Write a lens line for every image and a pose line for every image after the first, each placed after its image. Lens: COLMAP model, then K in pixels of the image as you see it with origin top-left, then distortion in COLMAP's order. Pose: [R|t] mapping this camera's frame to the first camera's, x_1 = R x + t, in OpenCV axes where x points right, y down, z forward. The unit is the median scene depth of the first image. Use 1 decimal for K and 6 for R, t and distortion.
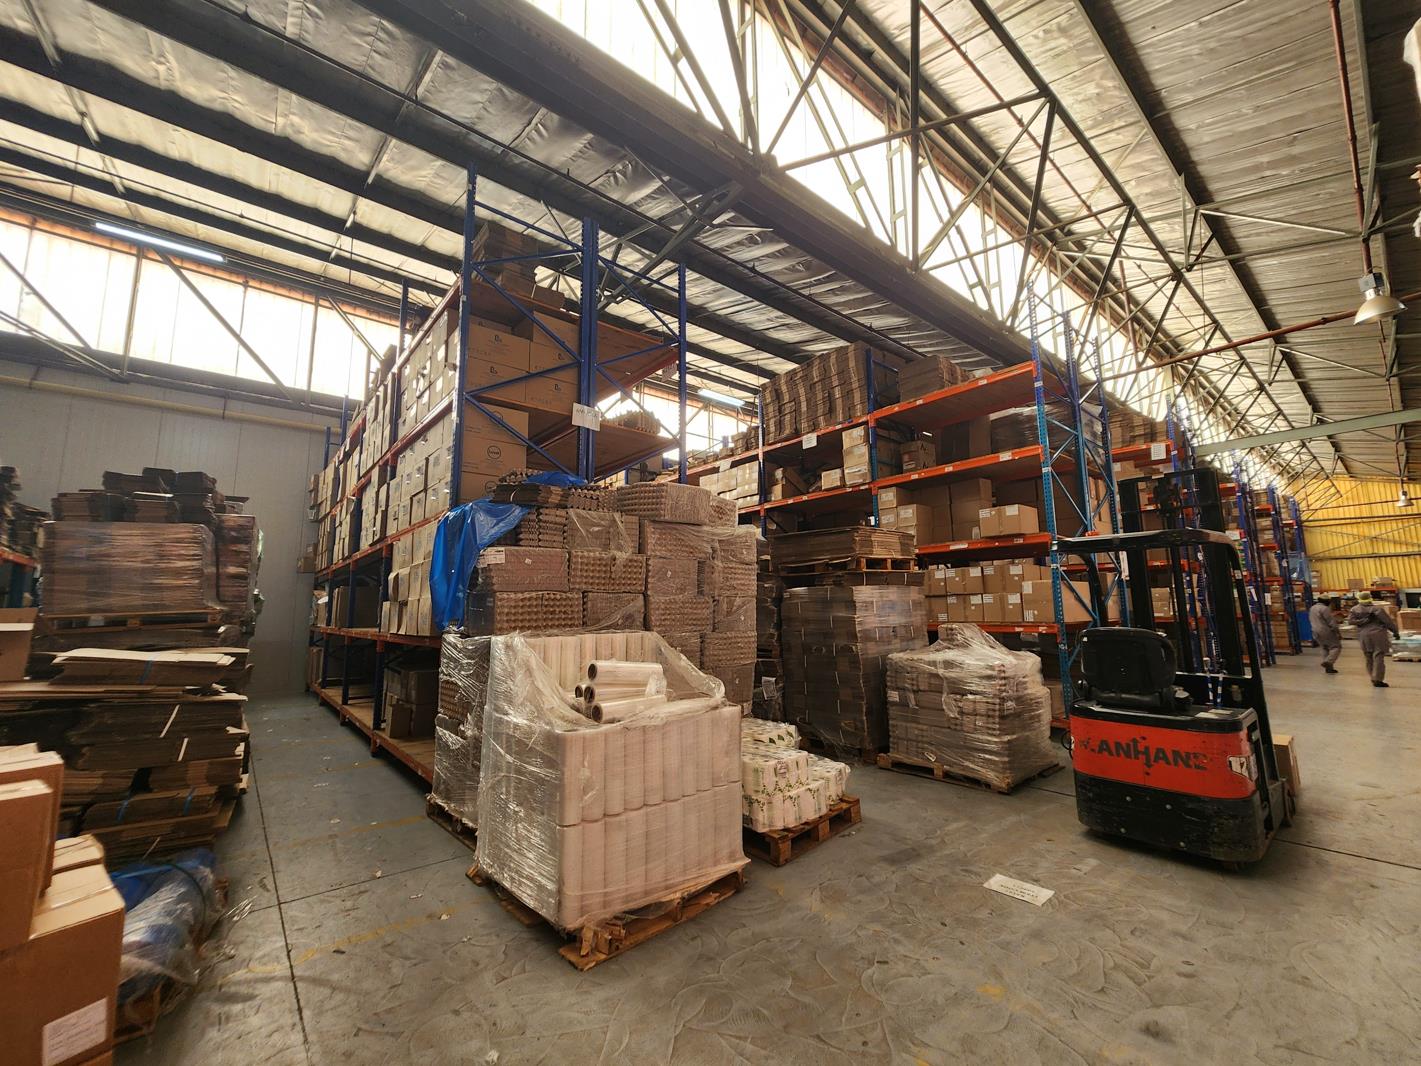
lens RADIAL K [[584.4, 0, 715.1], [0, 584.4, 522.9], [0, 0, 1]] dist [-0.000313, 0.000302]
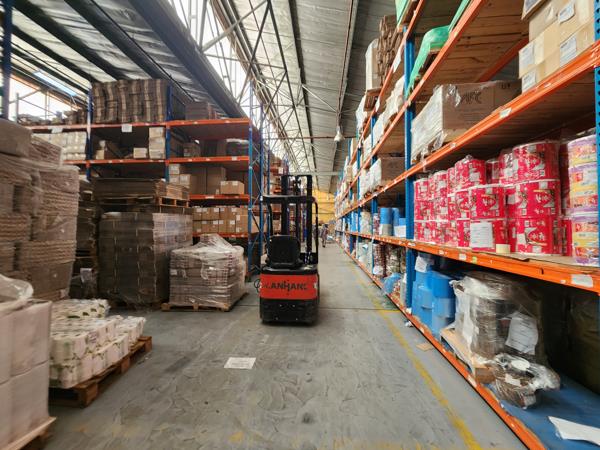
lens RADIAL K [[246.8, 0, 301.9], [0, 246.8, 220.7], [0, 0, 1]] dist [-0.000313, 0.000302]
pose [[0.698968, 0.031050, 0.714478, 0.020409], [-0.116678, 0.990622, 0.071094, 0.026068], [-0.705570, -0.133056, 0.696036, 0.162800]]
